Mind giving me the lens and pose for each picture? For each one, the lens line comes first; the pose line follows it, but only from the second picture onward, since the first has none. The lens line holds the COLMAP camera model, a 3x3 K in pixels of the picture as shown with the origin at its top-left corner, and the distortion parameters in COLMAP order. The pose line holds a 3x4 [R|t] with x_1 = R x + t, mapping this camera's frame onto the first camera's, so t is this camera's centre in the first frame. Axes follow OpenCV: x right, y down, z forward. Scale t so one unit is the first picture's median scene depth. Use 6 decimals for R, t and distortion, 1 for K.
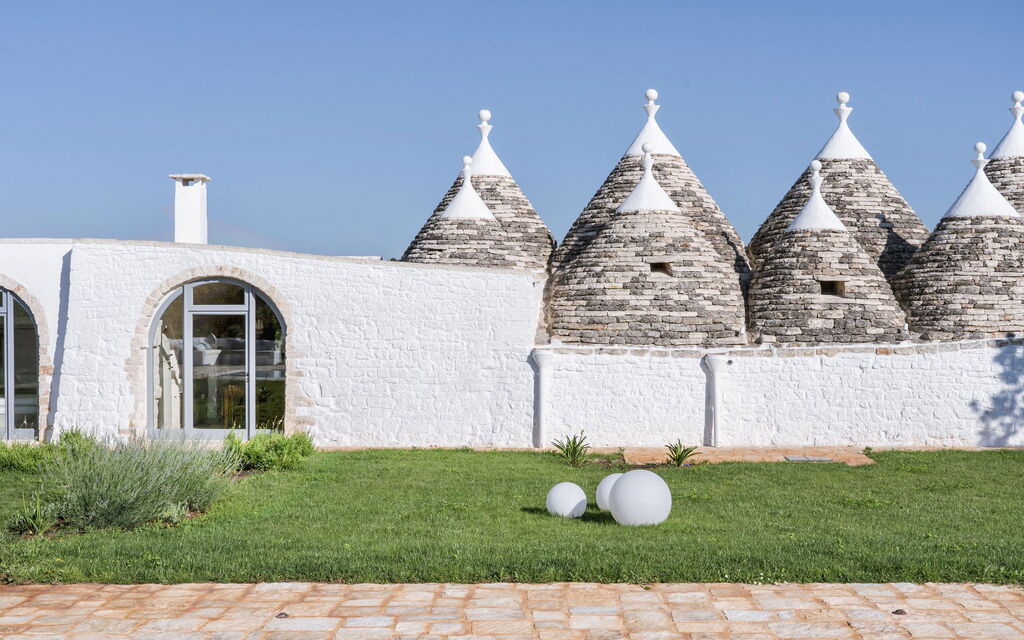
lens RADIAL K [[1325.1, 0, 512.0], [0, 1325.1, 320.0], [0, 0, 1]] dist [0.013859, -0.037845]
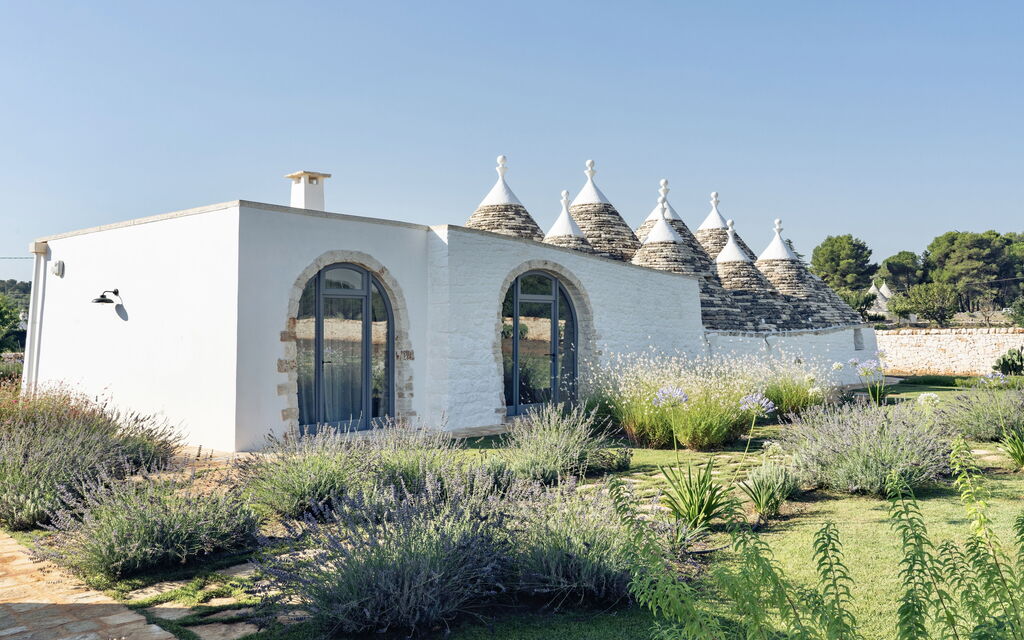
lens RADIAL K [[836.1, 0, 512.0], [0, 836.1, 320.0], [0, 0, 1]] dist [-0.006853, -0.000186]
pose [[0.676097, 0.009953, 0.736746, -0.769719], [-0.000911, 0.999919, -0.012672, 0.019734], [-0.736812, 0.007896, 0.676051, 0.530357]]
